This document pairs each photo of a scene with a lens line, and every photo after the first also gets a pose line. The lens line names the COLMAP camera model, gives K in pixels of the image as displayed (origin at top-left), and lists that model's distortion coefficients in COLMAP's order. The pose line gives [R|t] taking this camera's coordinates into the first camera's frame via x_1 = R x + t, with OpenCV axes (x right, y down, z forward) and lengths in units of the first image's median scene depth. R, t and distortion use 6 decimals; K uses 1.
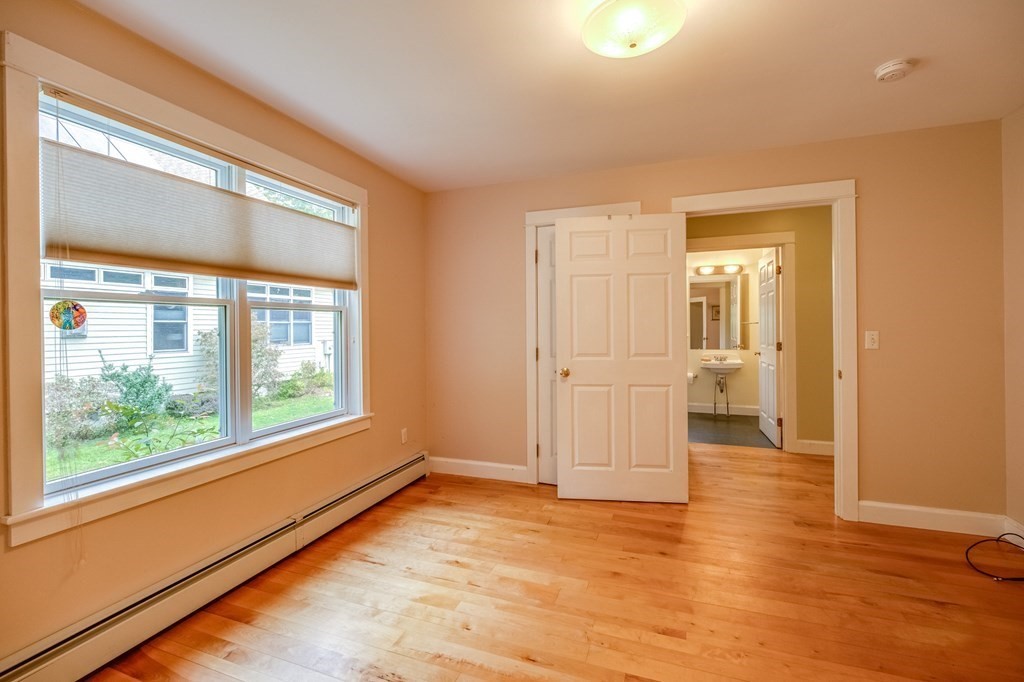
lens RADIAL K [[446.0, 0, 508.5], [0, 446.0, 327.6], [0, 0, 1]] dist [-0.002805, -0.000363]
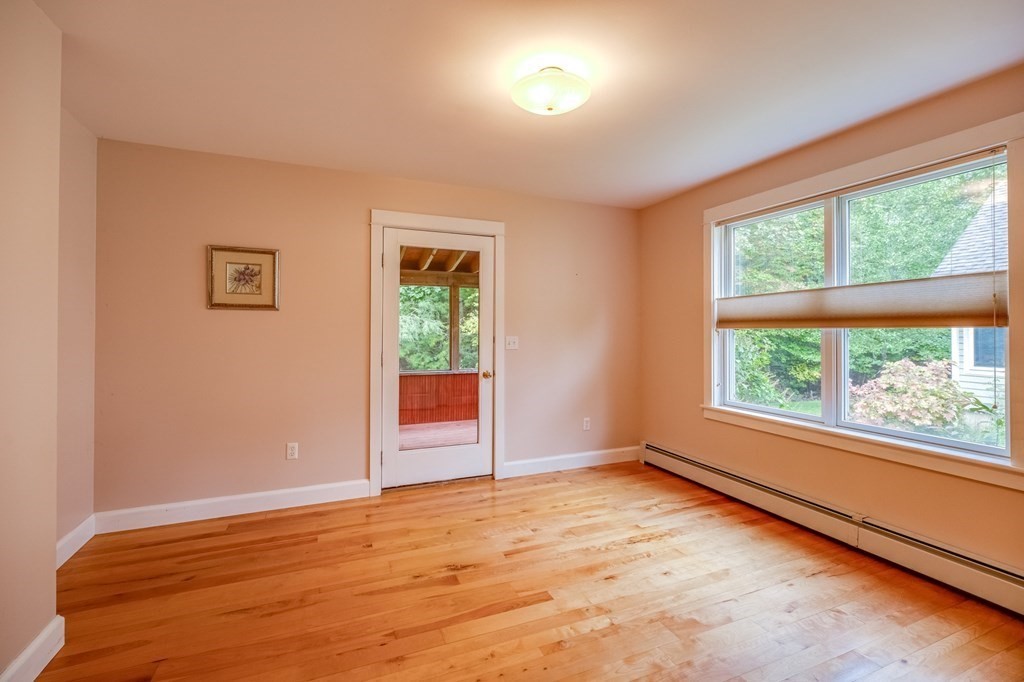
lens RADIAL K [[446.0, 0, 508.5], [0, 446.0, 327.6], [0, 0, 1]] dist [-0.002805, -0.000363]
pose [[-0.730282, 0.000101, -0.683146, 1.110471], [0.002906, 0.999991, -0.002958, -0.006800], [0.683140, -0.004145, -0.730276, 1.659160]]
